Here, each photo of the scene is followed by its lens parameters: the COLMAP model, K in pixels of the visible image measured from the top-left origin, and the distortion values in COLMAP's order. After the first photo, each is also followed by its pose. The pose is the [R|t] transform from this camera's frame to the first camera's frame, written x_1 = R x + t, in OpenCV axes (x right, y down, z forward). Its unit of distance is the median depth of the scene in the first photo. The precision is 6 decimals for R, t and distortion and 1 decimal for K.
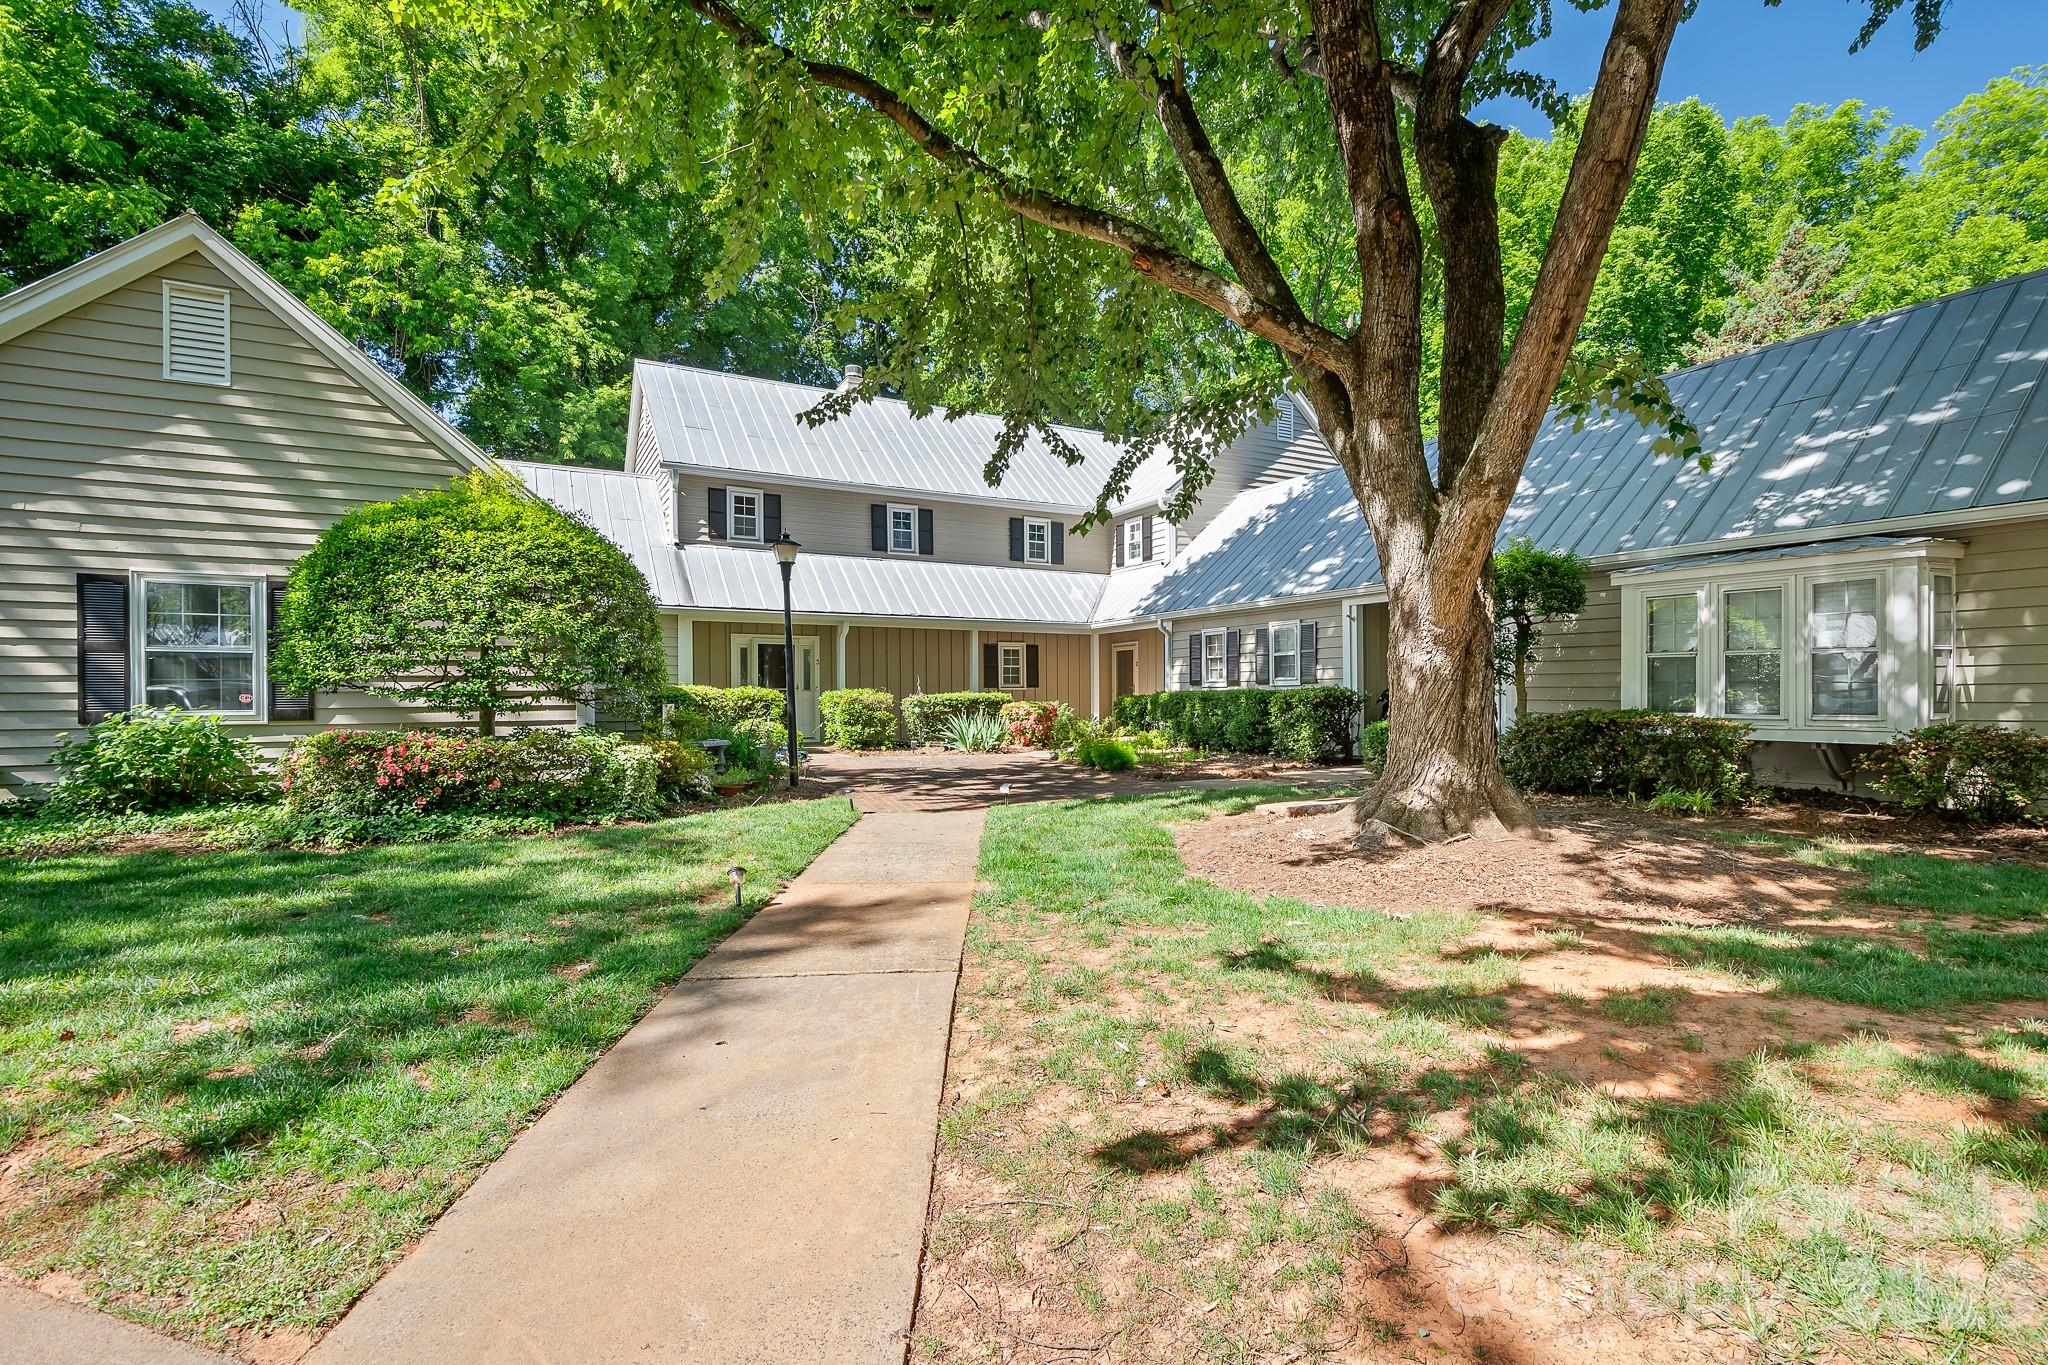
lens RADIAL K [[932.4, 0, 1022.0], [0, 932.4, 688.8], [0, 0, 1]] dist [0.001107, -0.001465]
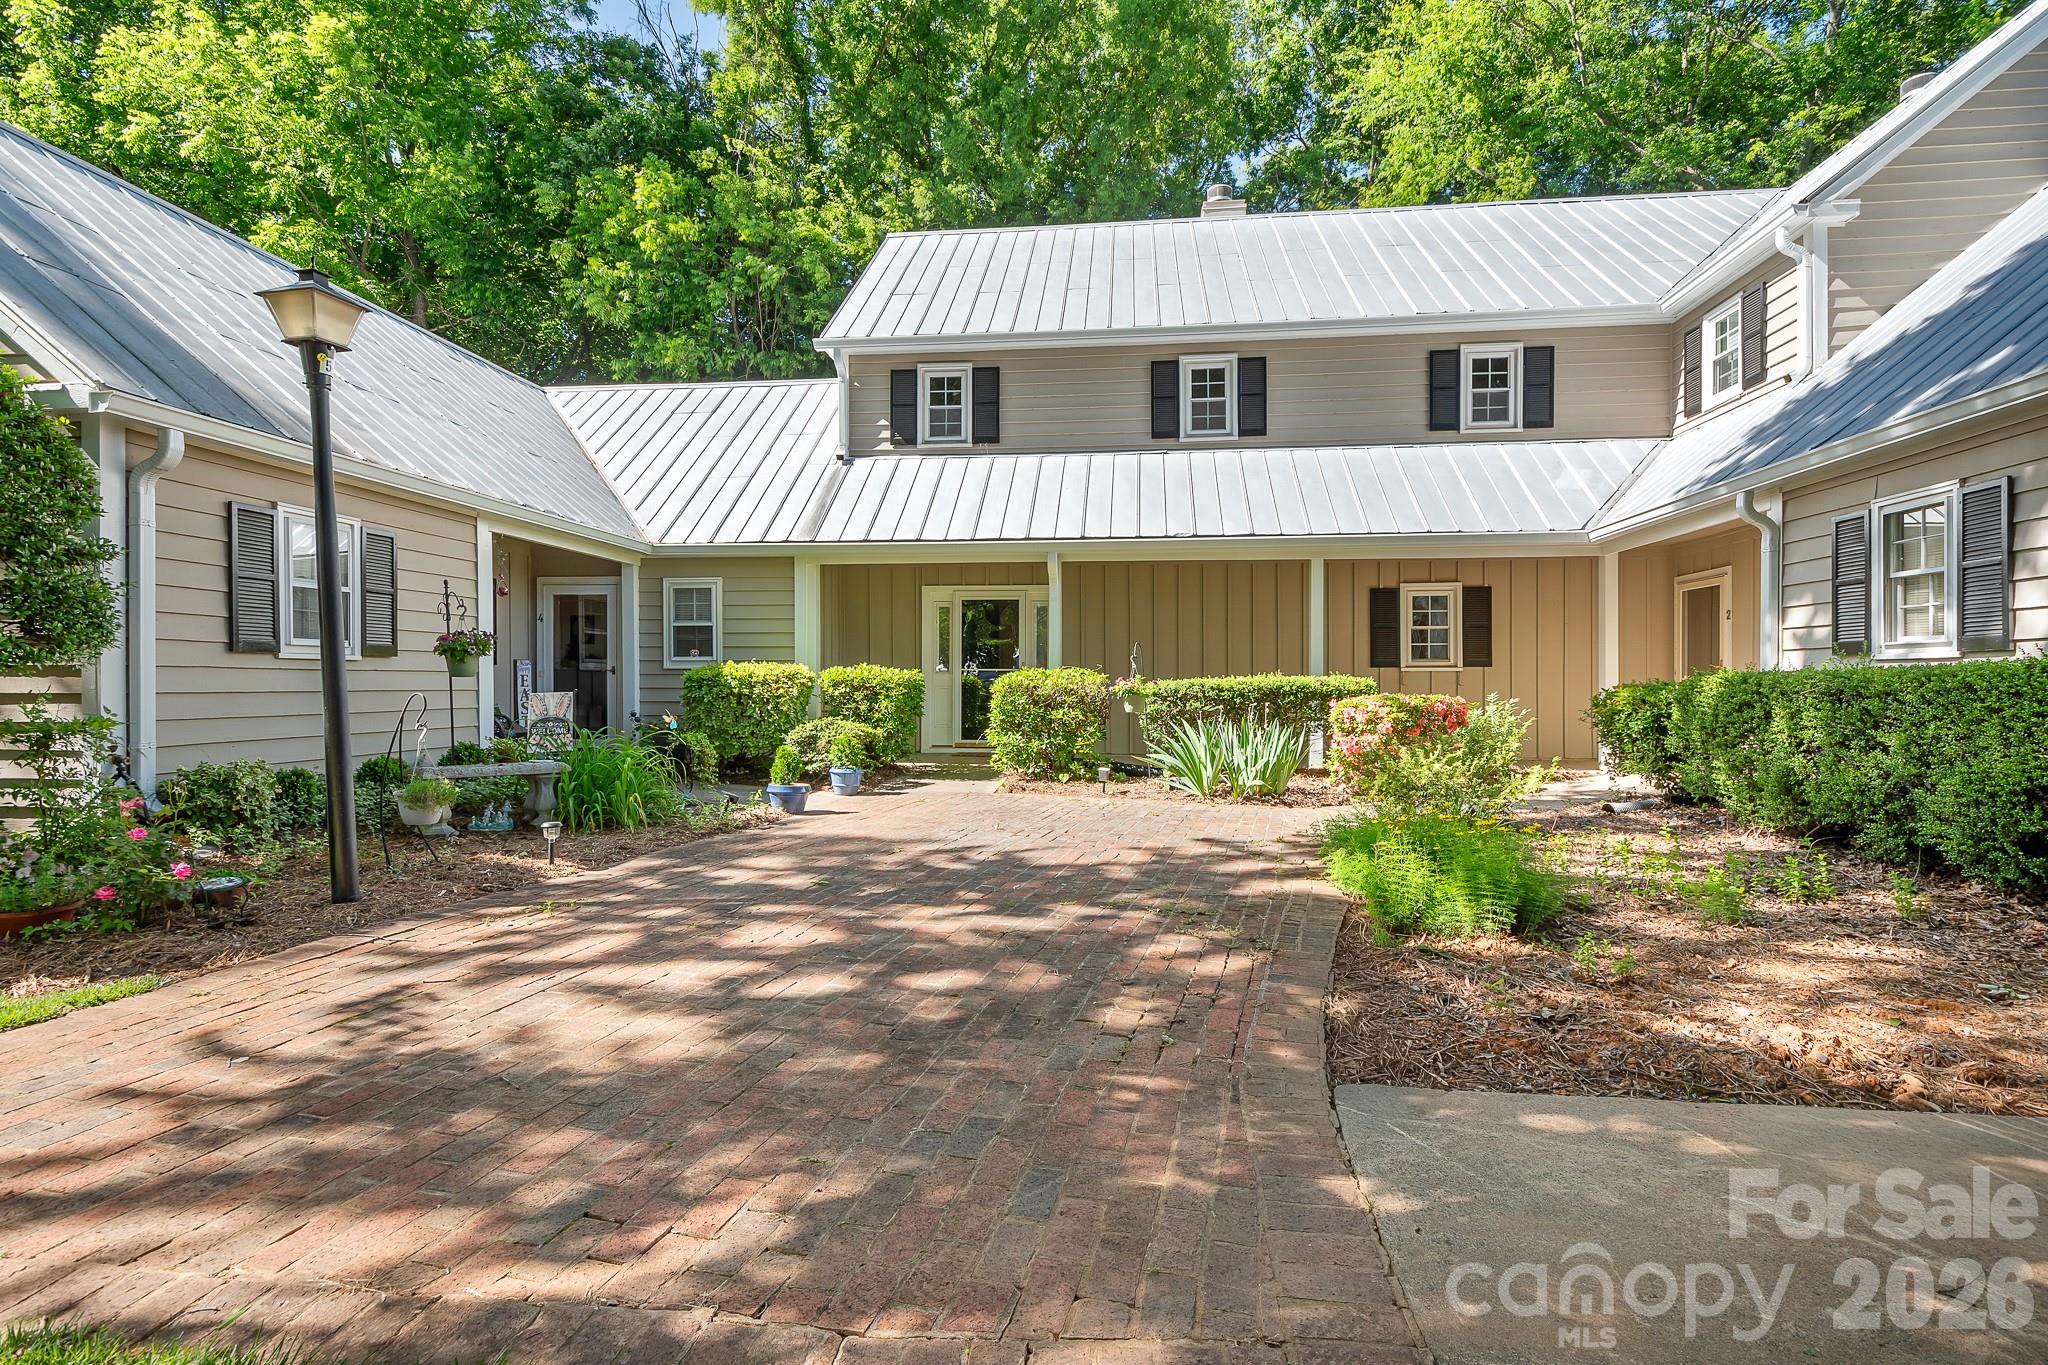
lens RADIAL K [[932.4, 0, 1030.3], [0, 932.4, 683.3], [0, 0, 1]] dist [0.001107, -0.001465]
pose [[0.804295, 0.005951, -0.594201, 0.132766], [-0.002140, 0.999972, 0.007118, 0.005324], [0.594227, -0.004453, 0.804285, 0.462204]]
